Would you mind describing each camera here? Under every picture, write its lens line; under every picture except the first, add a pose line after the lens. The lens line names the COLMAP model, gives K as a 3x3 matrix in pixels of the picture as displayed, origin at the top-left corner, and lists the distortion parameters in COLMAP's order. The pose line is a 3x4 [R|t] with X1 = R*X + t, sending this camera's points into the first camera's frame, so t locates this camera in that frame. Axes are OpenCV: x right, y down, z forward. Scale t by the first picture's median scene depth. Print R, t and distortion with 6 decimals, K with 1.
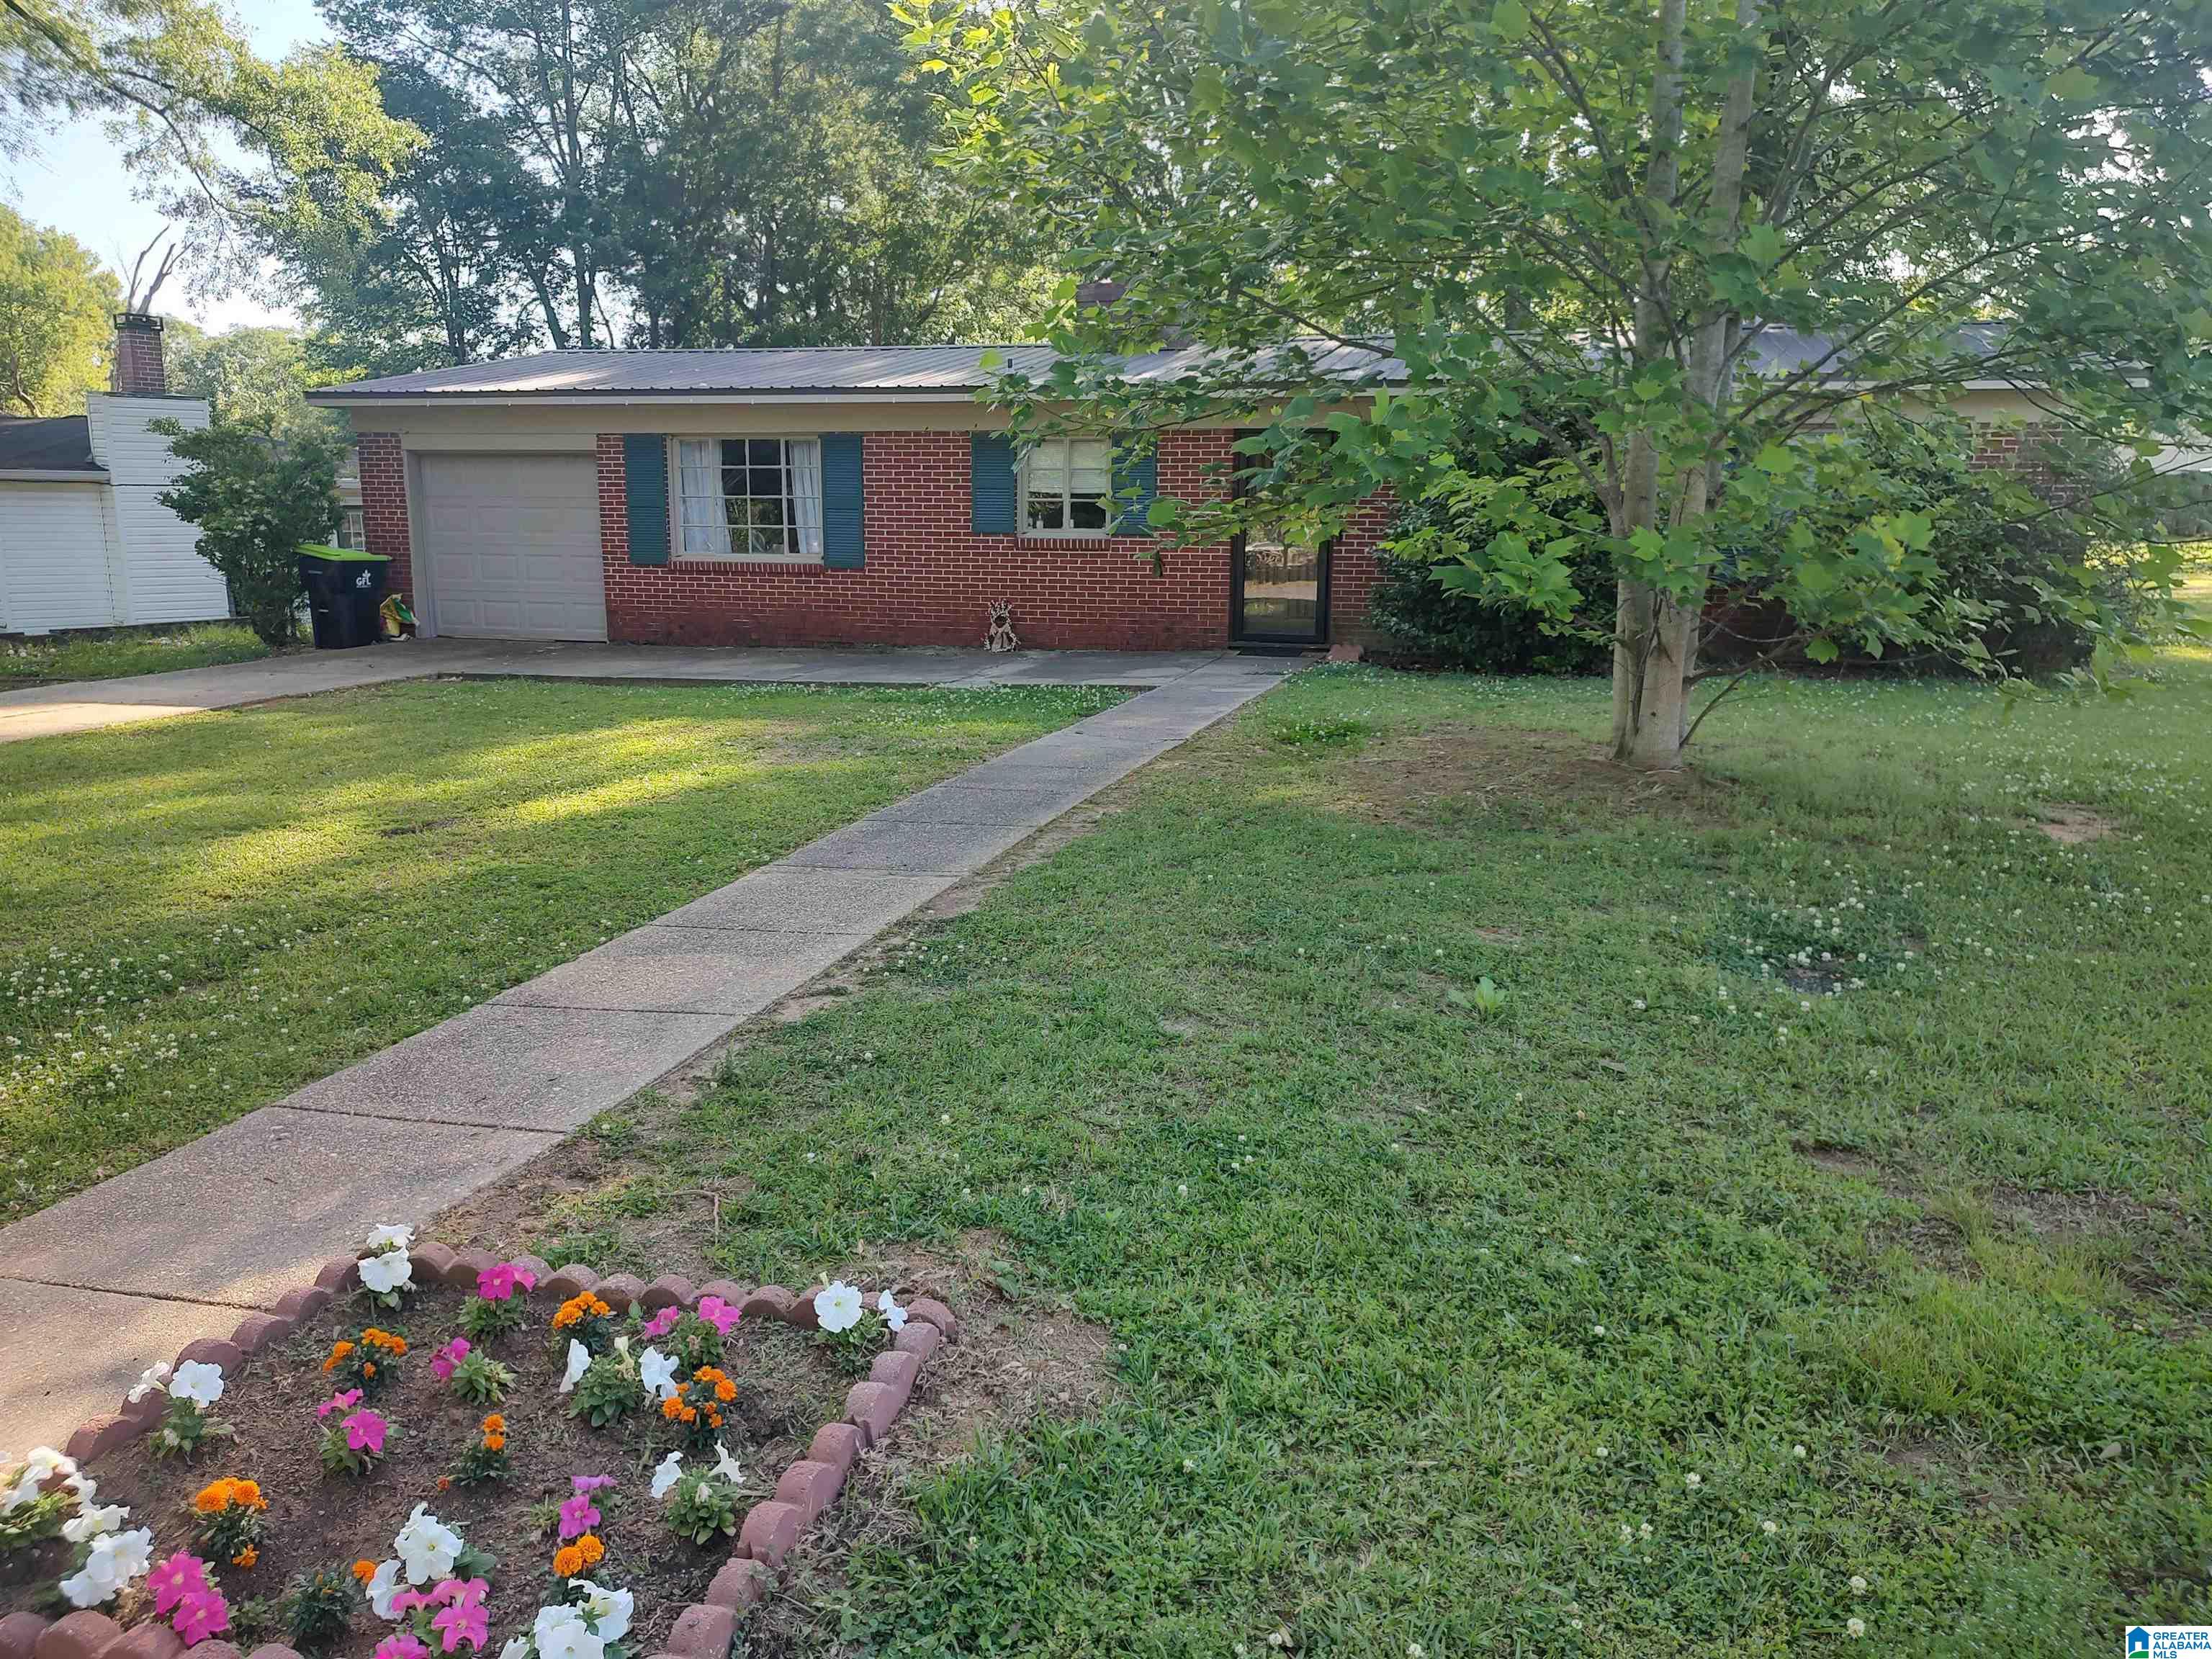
lens RADIAL K [[1601.8, 0, 1106.0], [0, 1601.8, 829.5], [0, 0, 1]] dist [0.021803, -0.011462]
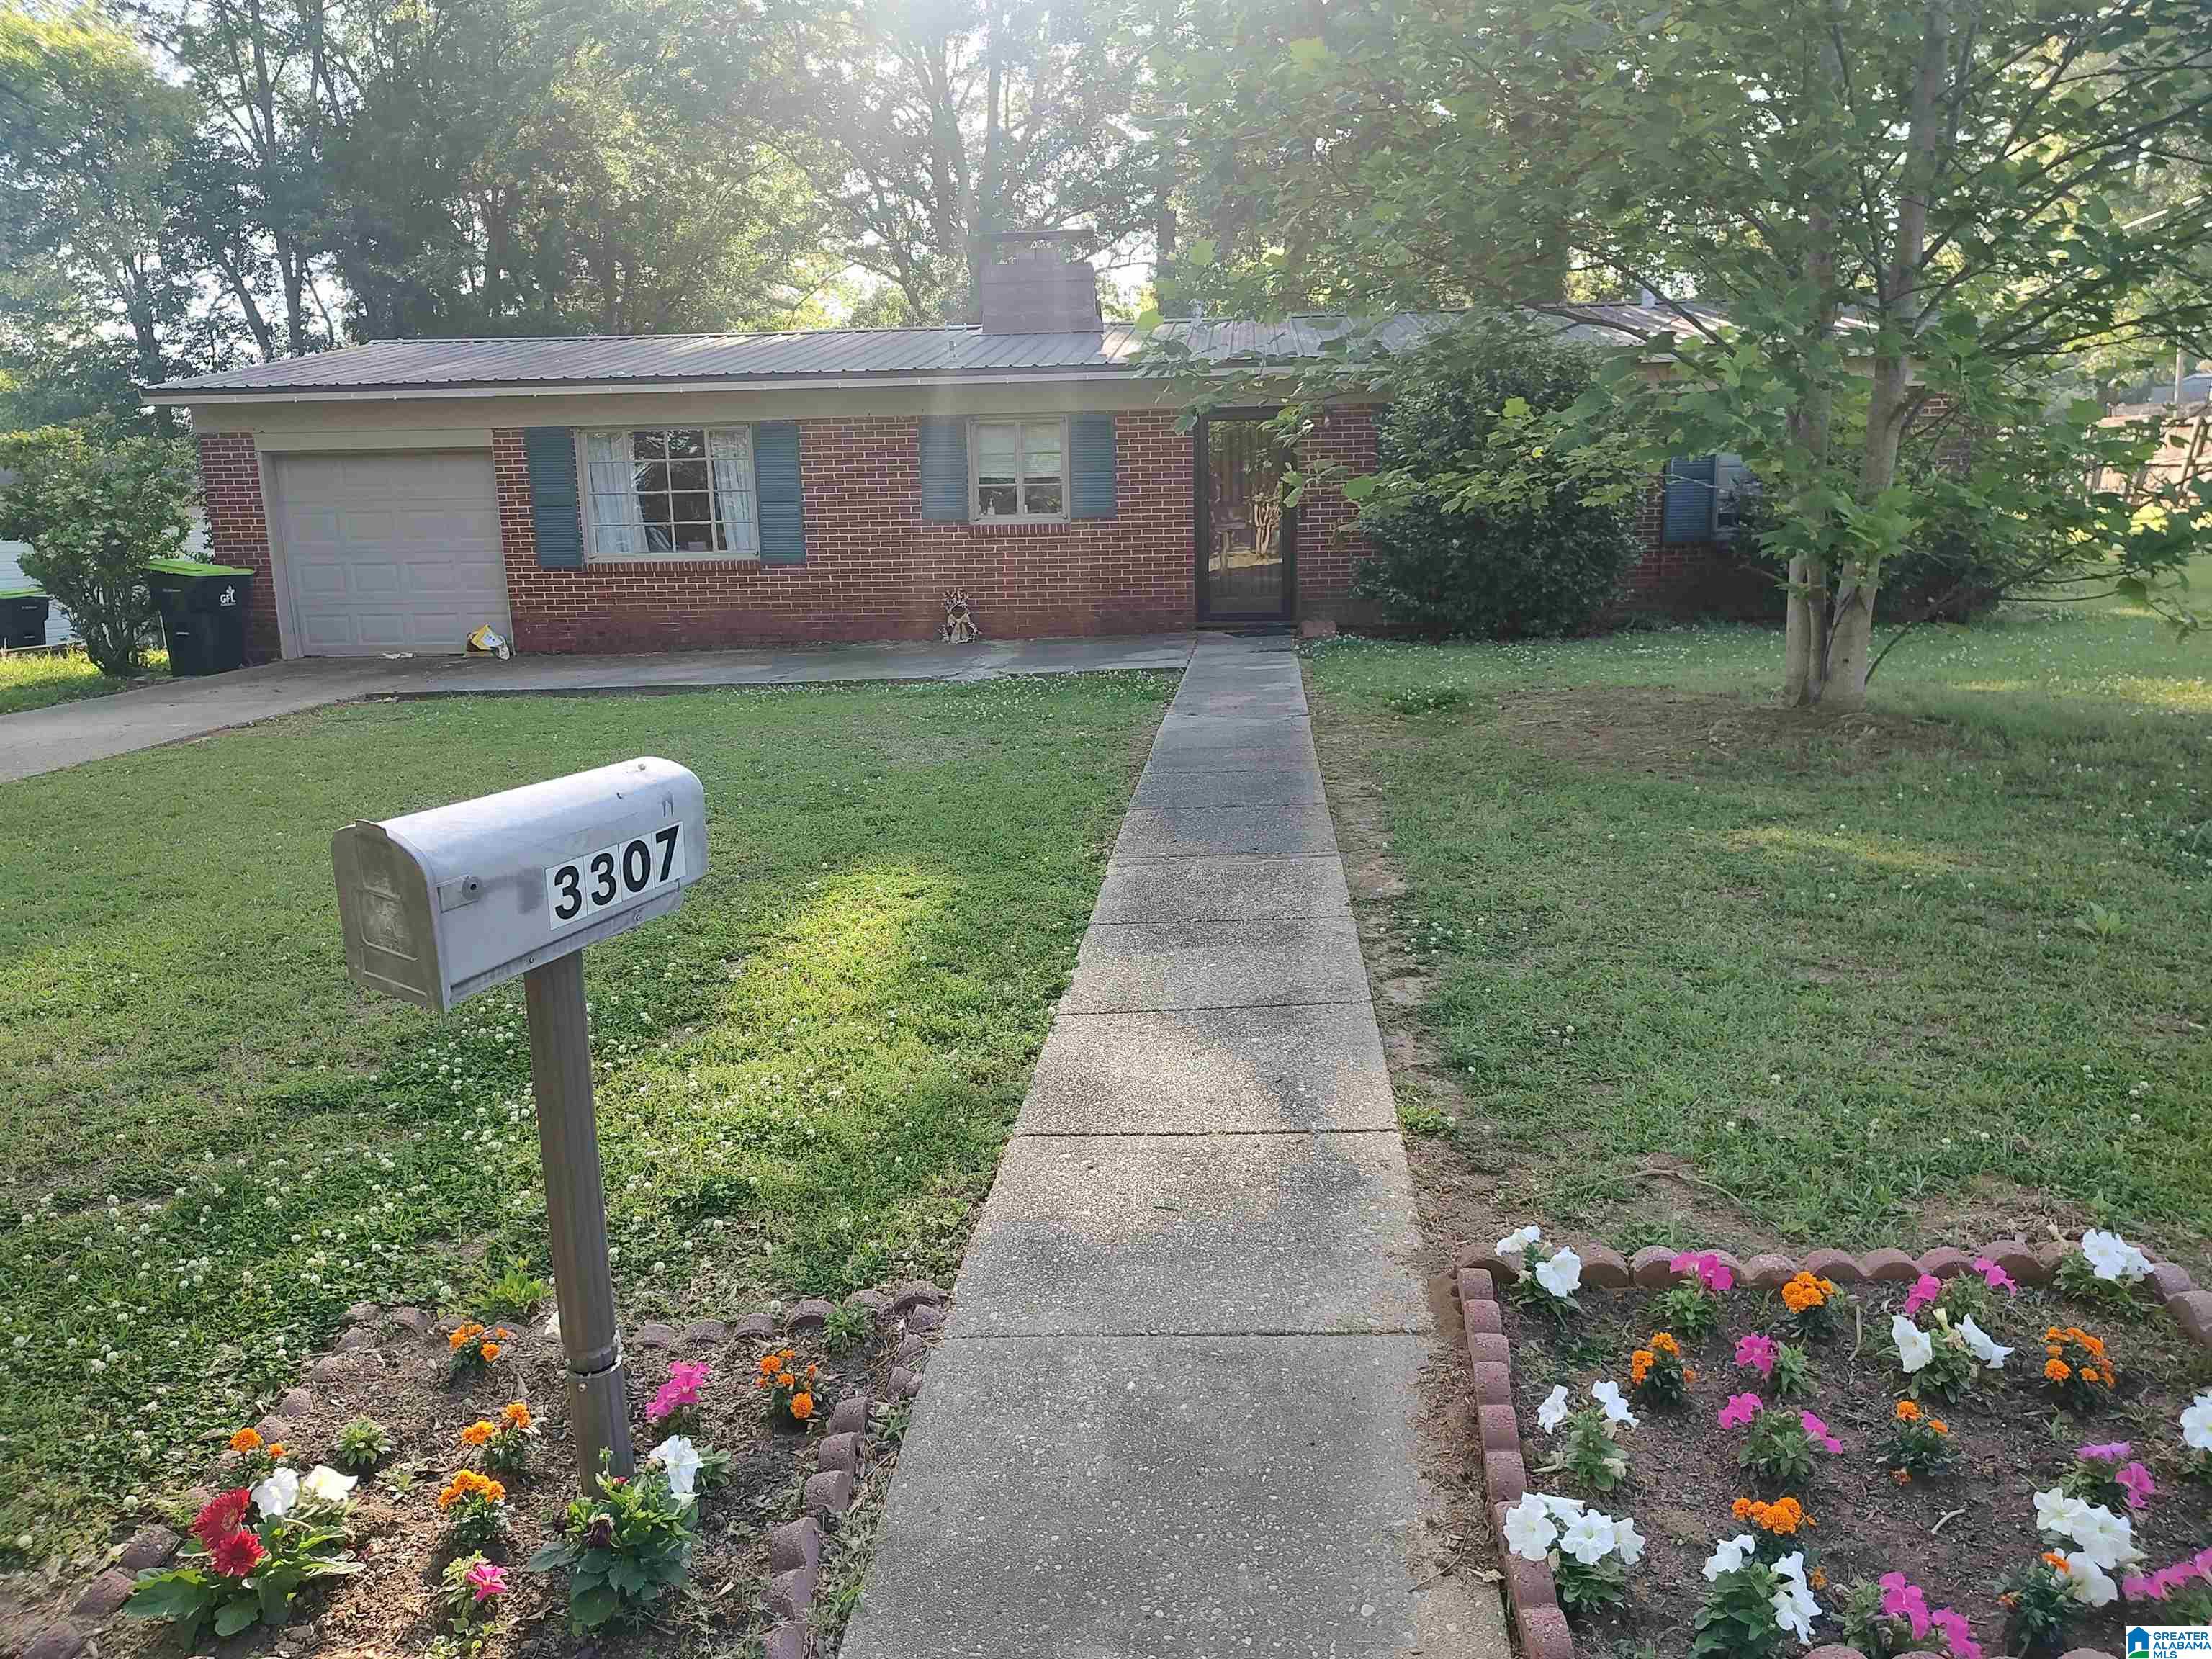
lens RADIAL K [[1613.6, 0, 1106.0], [0, 1613.6, 829.5], [0, 0, 1]] dist [0.021193, -0.000242]
pose [[0.982516, -0.066744, 0.173801, -0.155439], [0.066044, 0.997768, 0.009813, -0.002026], [-0.174069, 0.001837, 0.984732, 0.021654]]
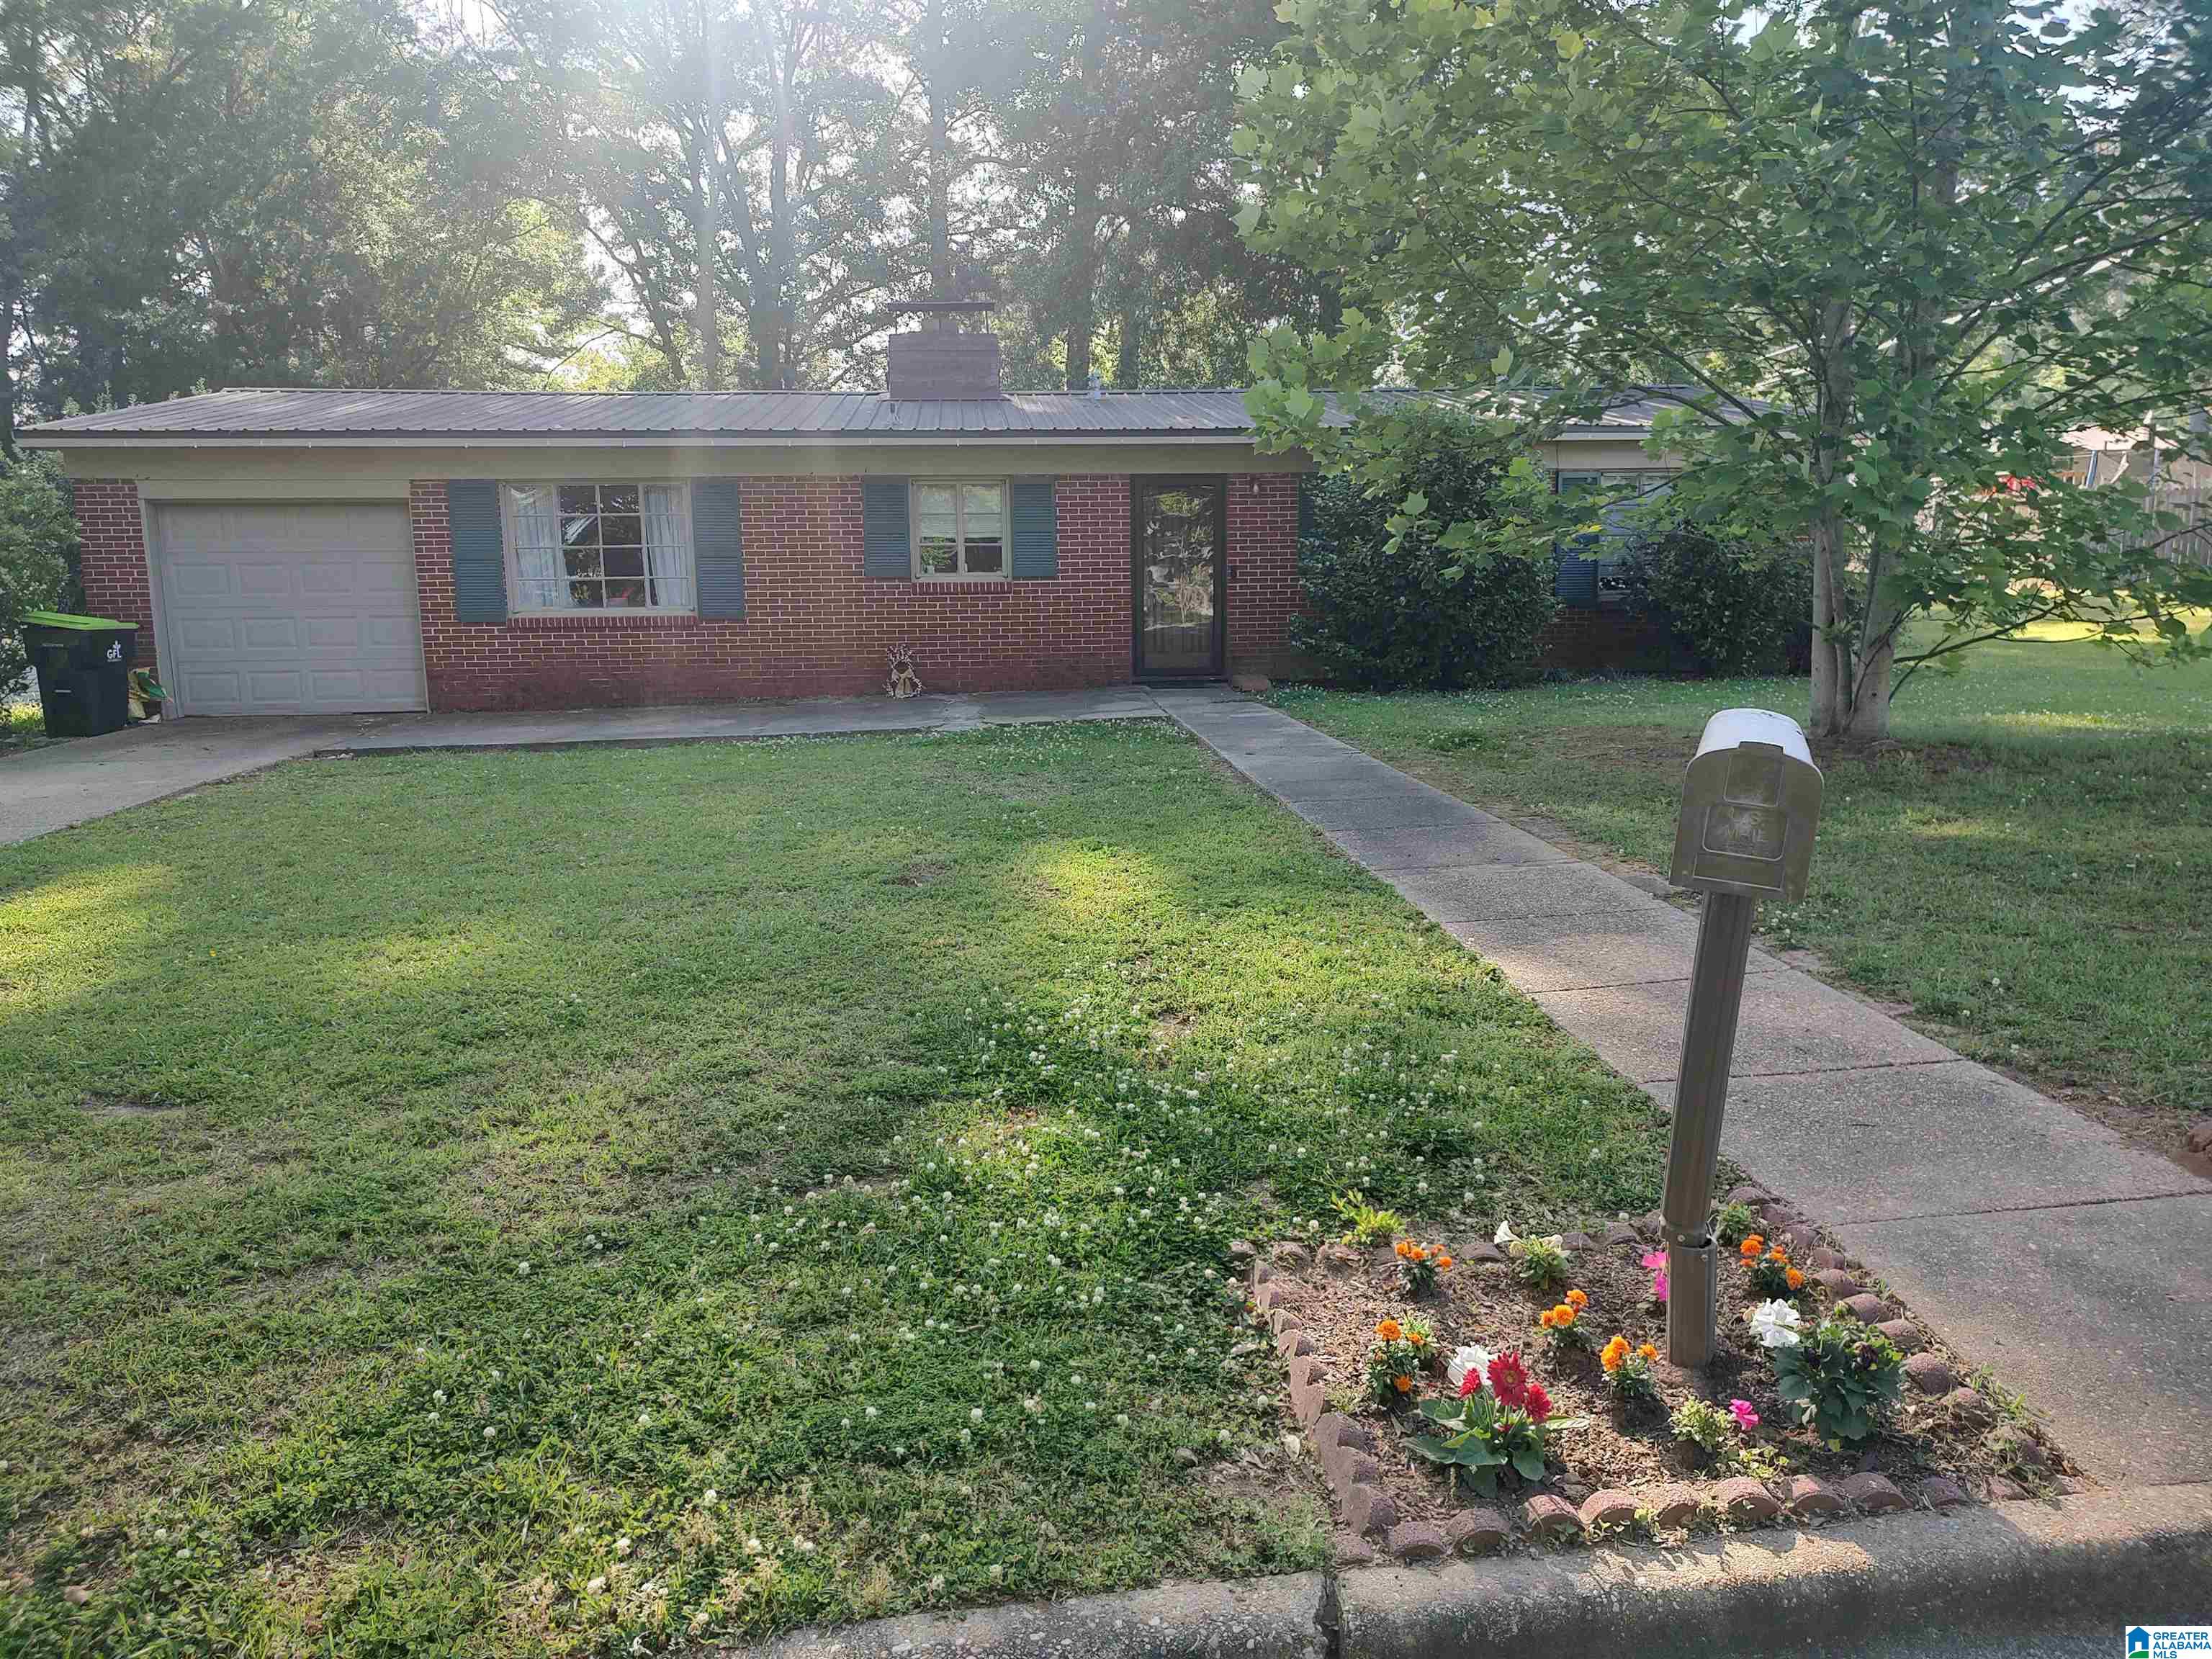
lens RADIAL K [[1601.8, 0, 1106.0], [0, 1601.8, 829.5], [0, 0, 1]] dist [0.021803, -0.011462]
pose [[0.934307, -0.076774, 0.348104, -0.296961], [0.089372, 0.995792, -0.020251, 0.000493], [-0.345084, 0.050031, 0.937237, 0.038333]]
